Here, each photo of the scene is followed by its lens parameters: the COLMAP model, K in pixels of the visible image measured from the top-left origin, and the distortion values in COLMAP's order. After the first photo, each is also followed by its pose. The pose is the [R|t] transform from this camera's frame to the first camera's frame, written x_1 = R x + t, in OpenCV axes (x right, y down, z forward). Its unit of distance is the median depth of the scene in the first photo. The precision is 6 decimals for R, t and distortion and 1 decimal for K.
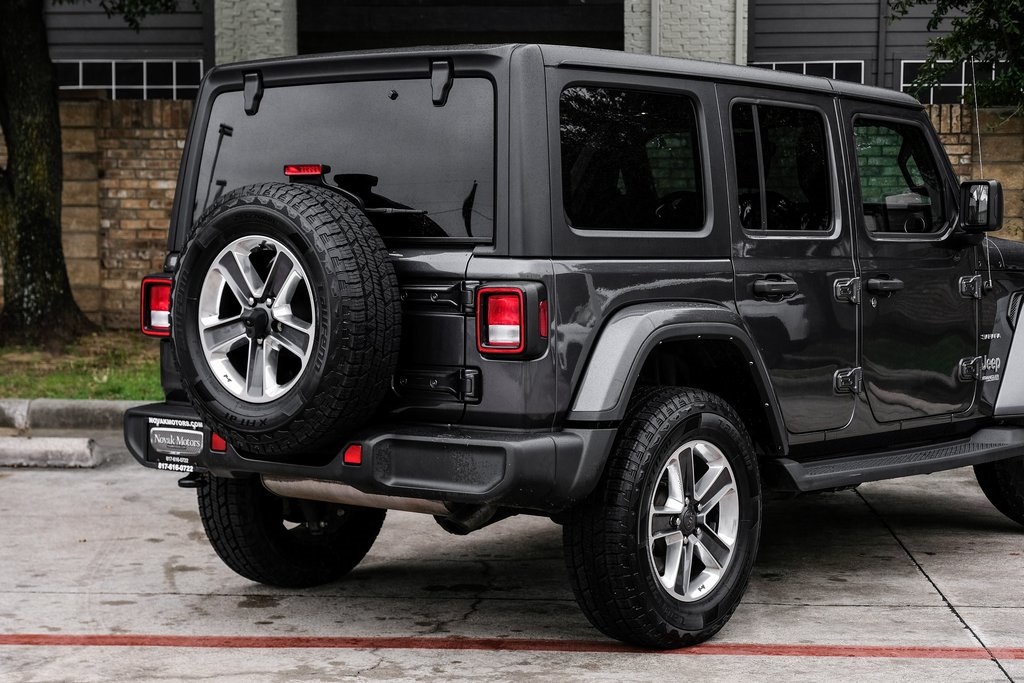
lens RADIAL K [[2118.6, 0, 512.0], [0, 2118.6, 341.5], [0, 0, 1]] dist [0.009577, 0.513074]
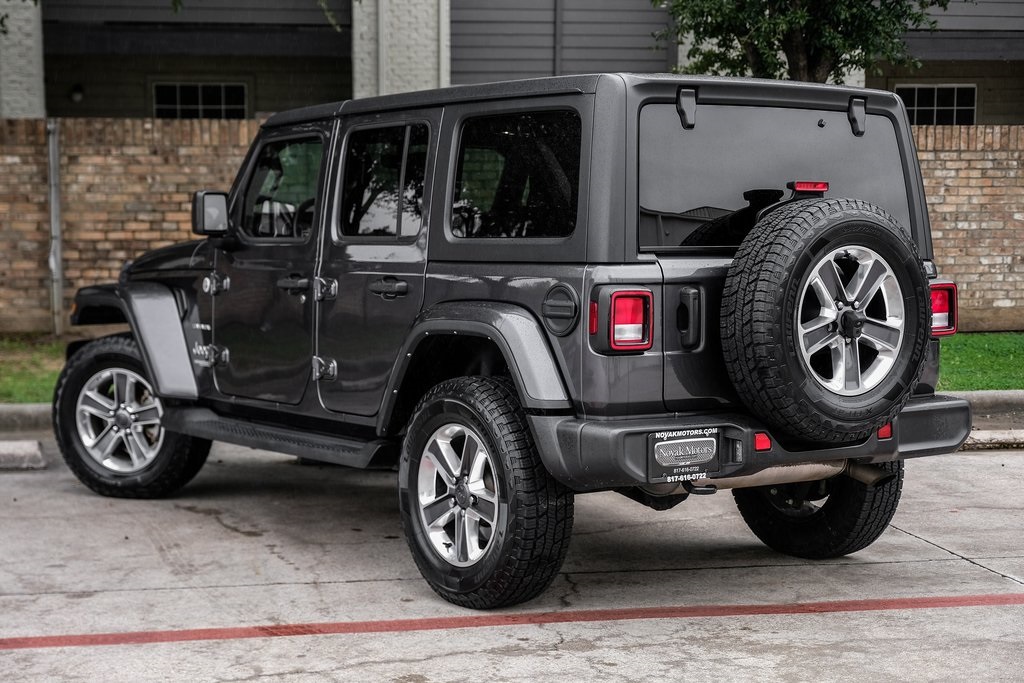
lens RADIAL K [[1889.0, 0, 512.0], [0, 1889.0, 341.5], [0, 0, 1]] dist [-0.005737, 0.315985]
pose [[0.974701, -0.024159, 0.222202, -0.120188], [0.023184, 0.999707, 0.006997, -0.003144], [-0.222306, -0.001668, 0.974976, 0.023103]]
